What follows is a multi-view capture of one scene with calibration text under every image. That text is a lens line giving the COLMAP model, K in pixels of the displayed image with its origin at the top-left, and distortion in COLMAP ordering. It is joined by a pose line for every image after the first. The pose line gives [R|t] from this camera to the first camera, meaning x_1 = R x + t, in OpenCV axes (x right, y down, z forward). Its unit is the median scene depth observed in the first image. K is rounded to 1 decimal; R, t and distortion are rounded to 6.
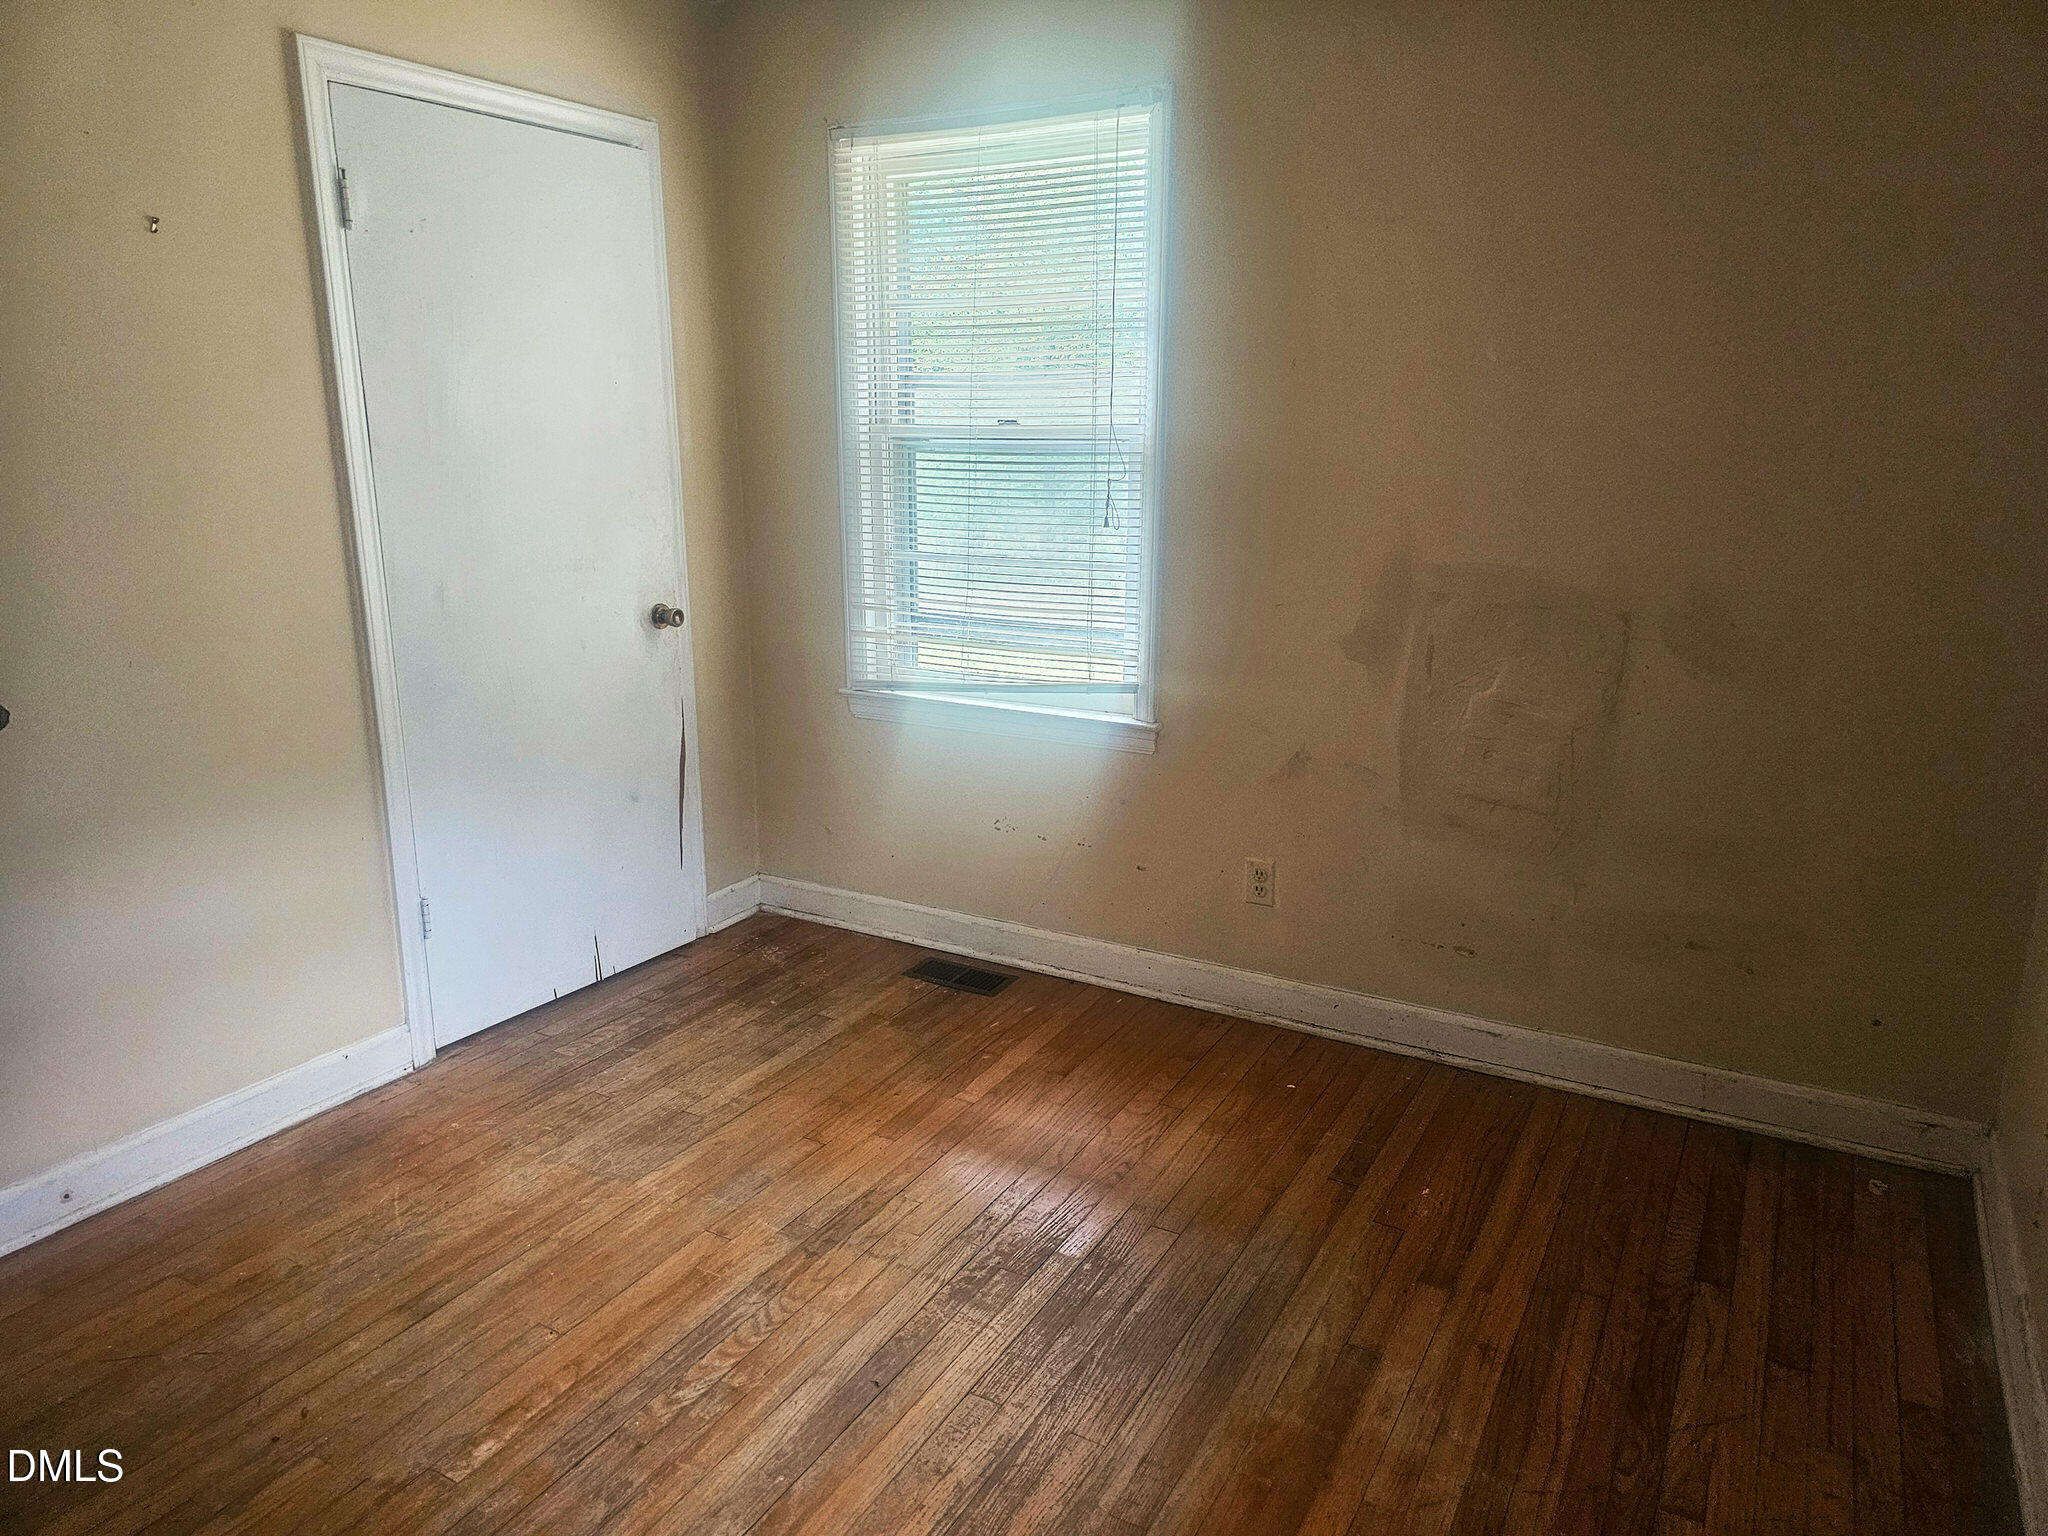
lens RADIAL K [[1372.1, 0, 1024.0], [0, 1372.1, 768.0], [0, 0, 1]] dist [0.059454, -0.047810]
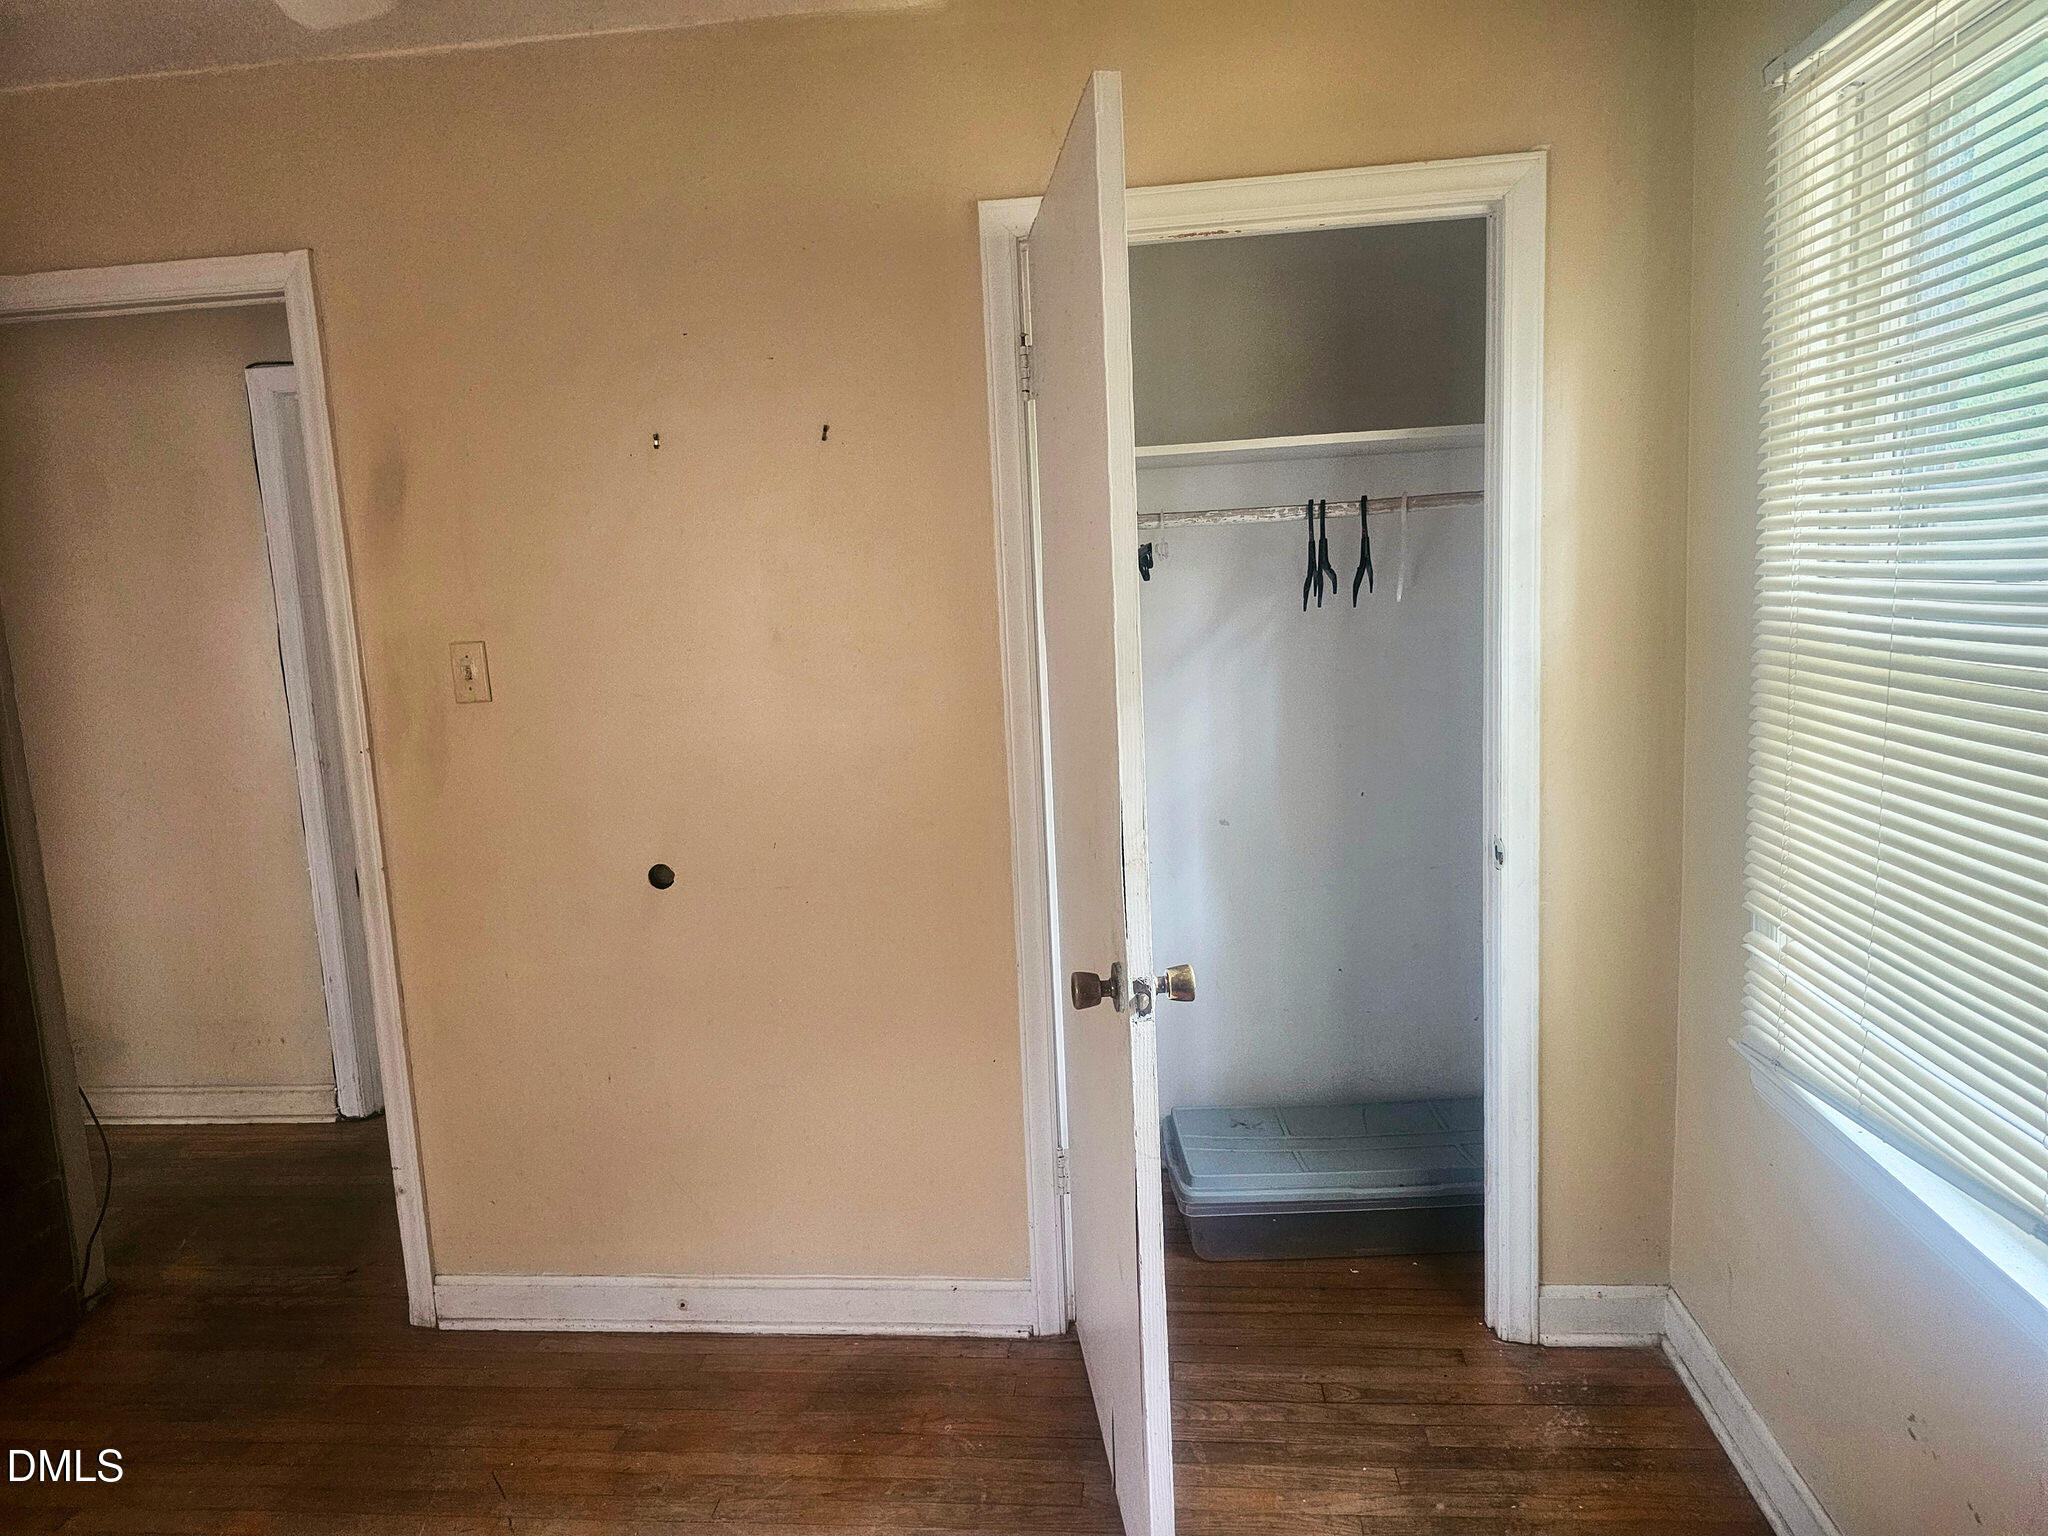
lens RADIAL K [[1389.4, 0, 1011.0], [0, 1389.4, 767.3], [0, 0, 1]] dist [0.071777, -0.077408]
pose [[0.403041, 0.110410, -0.908497, 0.339196], [-0.177472, 0.983281, 0.040765, -0.180020], [0.897809, 0.144803, 0.415898, 0.621785]]
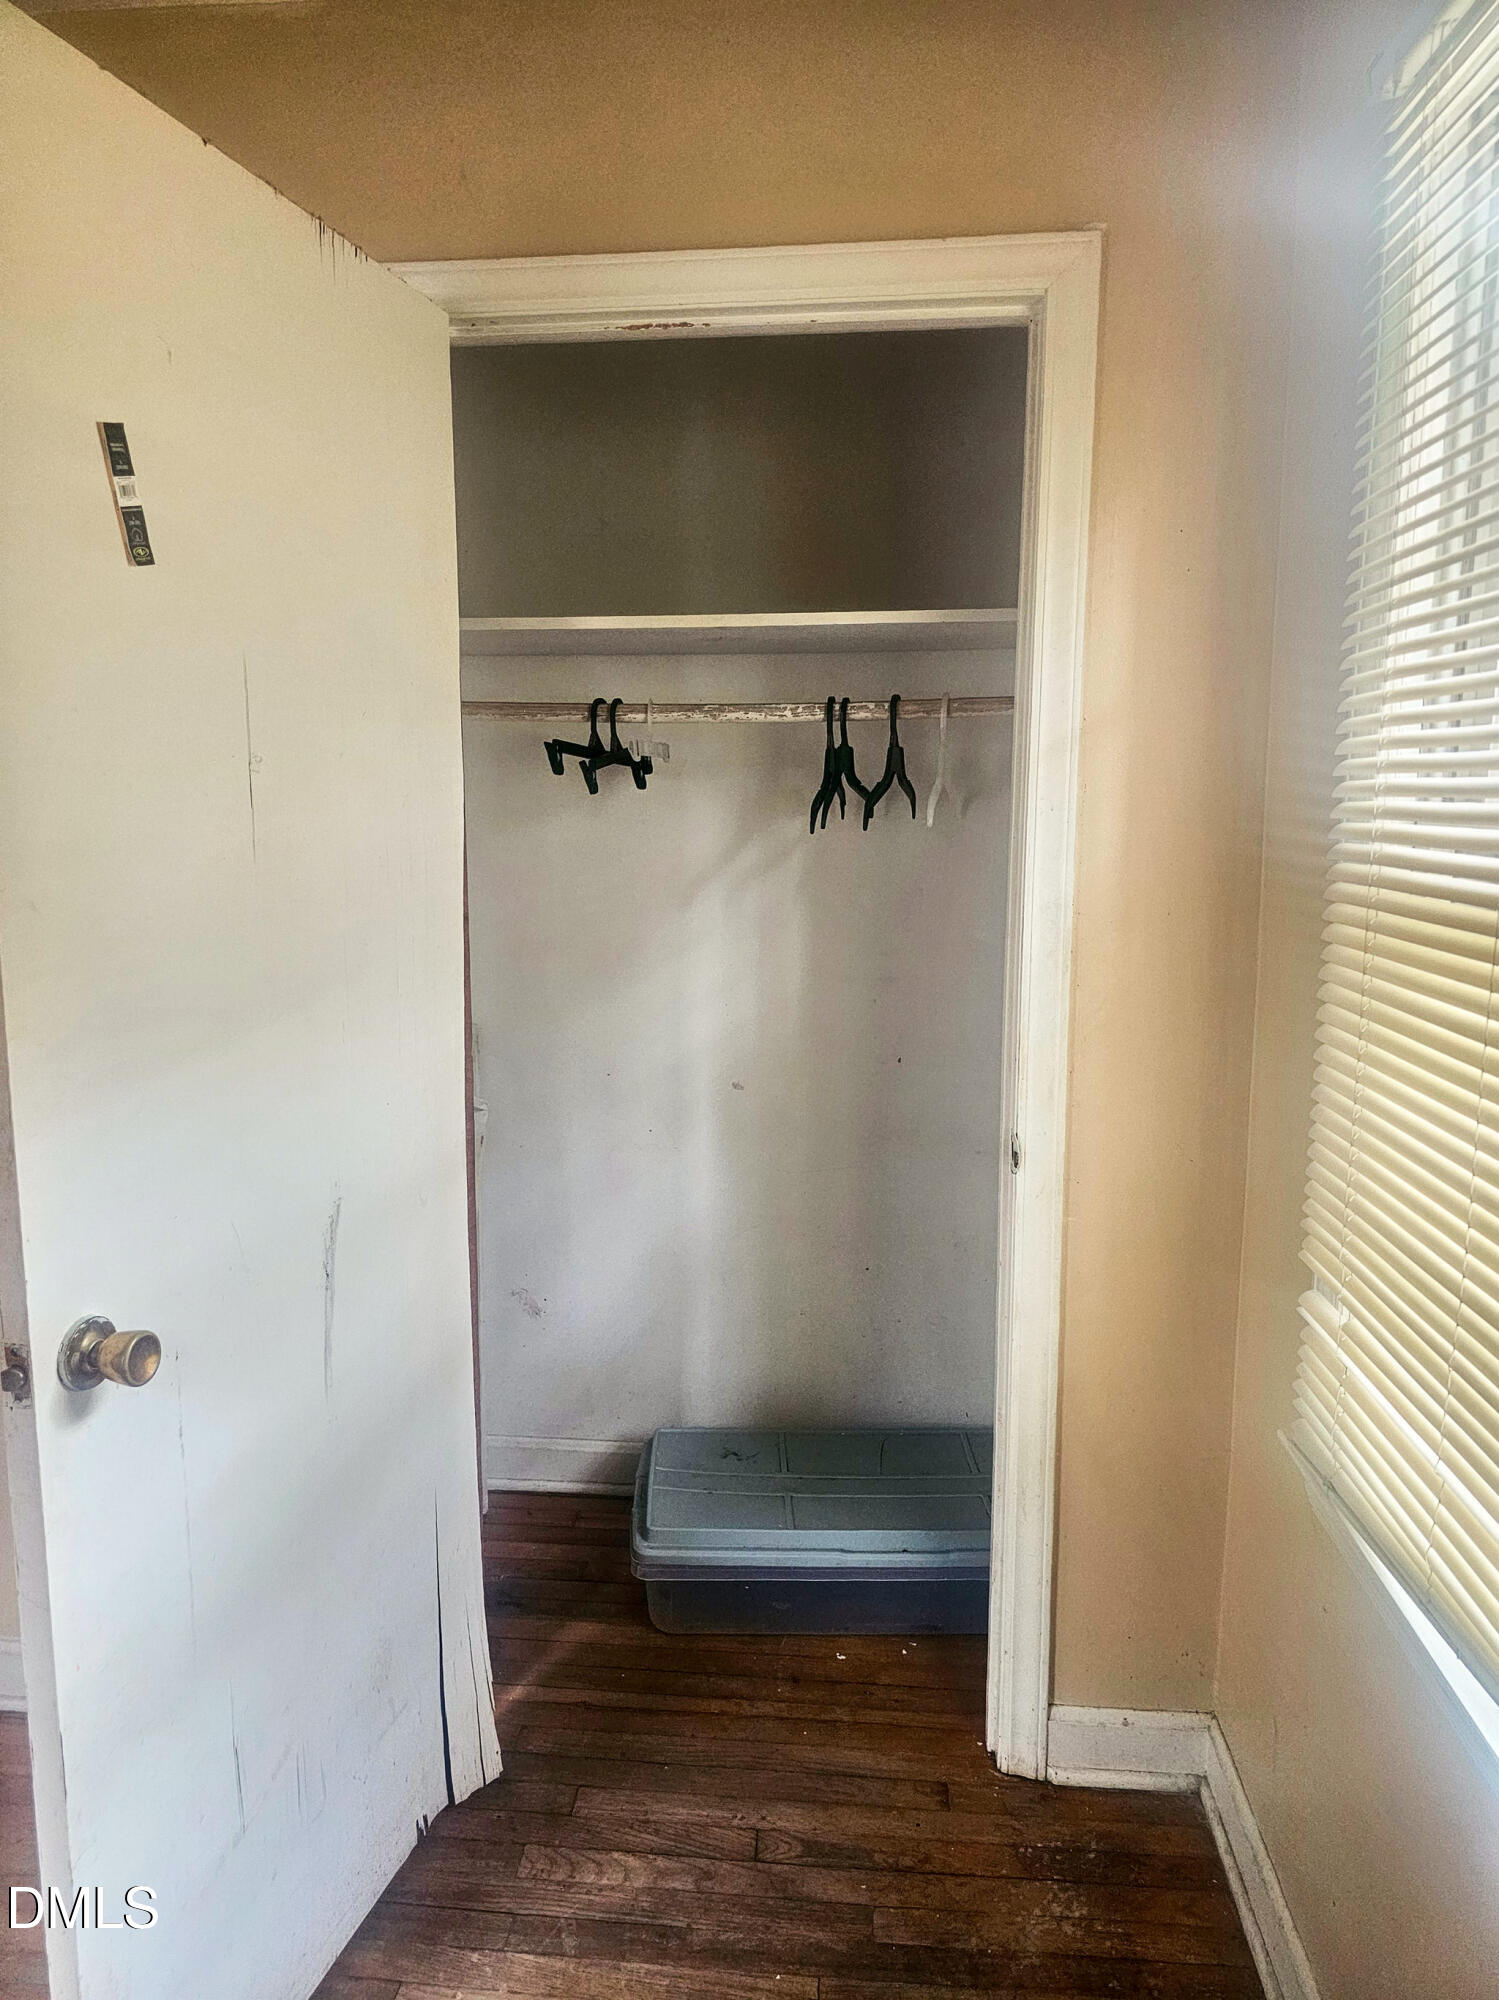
lens RADIAL K [[1368.5, 0, 716.3], [0, 1368.5, 995.6], [0, 0, 1]] dist [0.063423, -0.052513]
pose [[0.408141, 0.127030, -0.904038, 0.206870], [-0.223859, 0.973964, 0.035792, -0.211315], [0.885047, 0.187769, 0.425952, 0.840150]]
